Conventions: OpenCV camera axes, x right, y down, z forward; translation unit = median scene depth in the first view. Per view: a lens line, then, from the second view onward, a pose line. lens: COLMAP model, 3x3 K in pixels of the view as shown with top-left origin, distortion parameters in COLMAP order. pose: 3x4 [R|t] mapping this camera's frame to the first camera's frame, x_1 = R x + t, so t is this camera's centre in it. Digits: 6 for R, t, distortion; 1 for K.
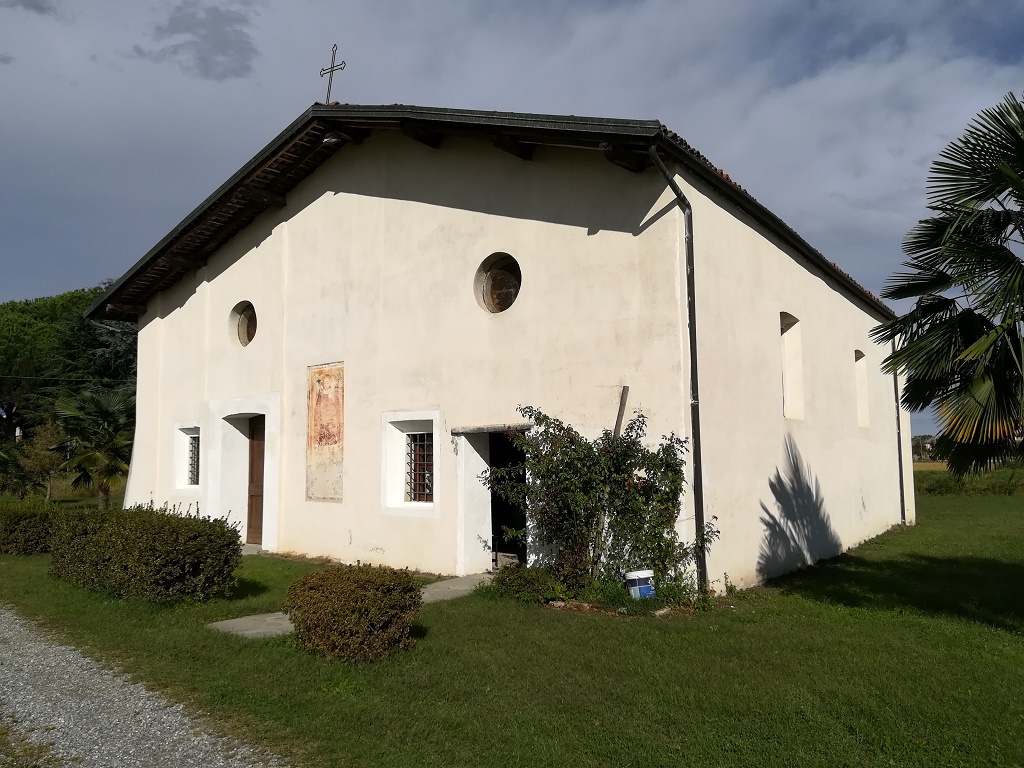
lens RADIAL K [[812.7, 0, 512.0], [0, 812.7, 384.0], [0, 0, 1]] dist [0.064186, -0.096445]
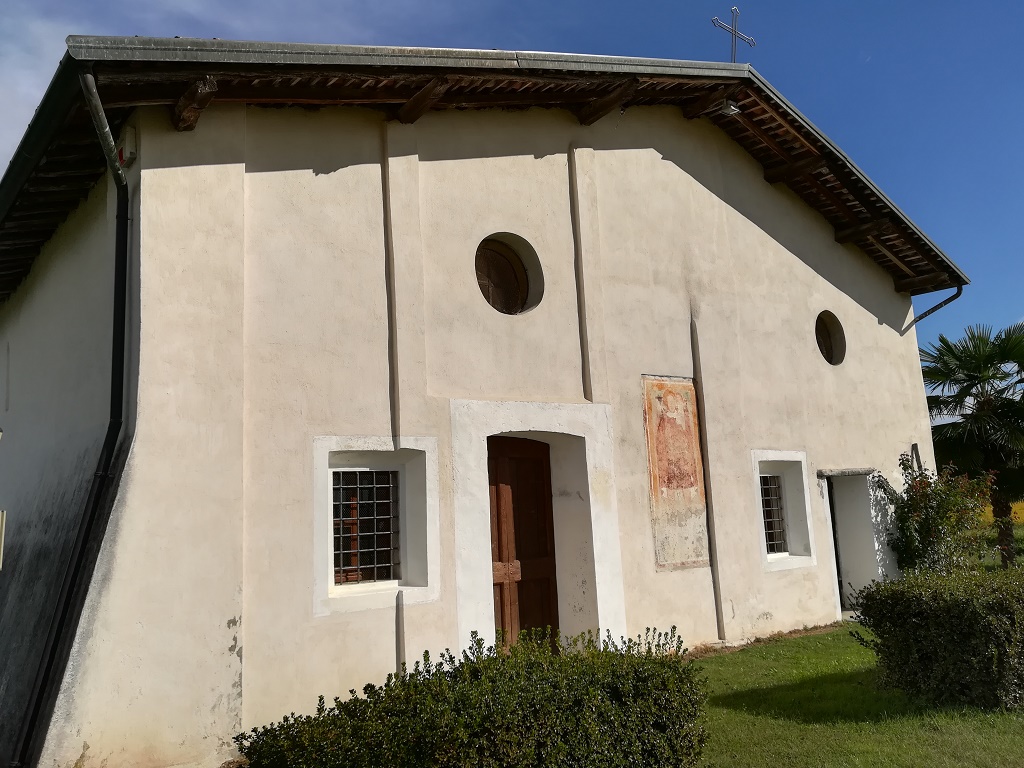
lens RADIAL K [[812.7, 0, 512.0], [0, 812.7, 384.0], [0, 0, 1]] dist [0.064186, -0.096445]
pose [[0.203676, 0.155987, 0.966532, -0.959225], [-0.035741, 0.987752, -0.151881, 0.097570], [-0.978386, -0.003610, 0.206756, 0.987679]]
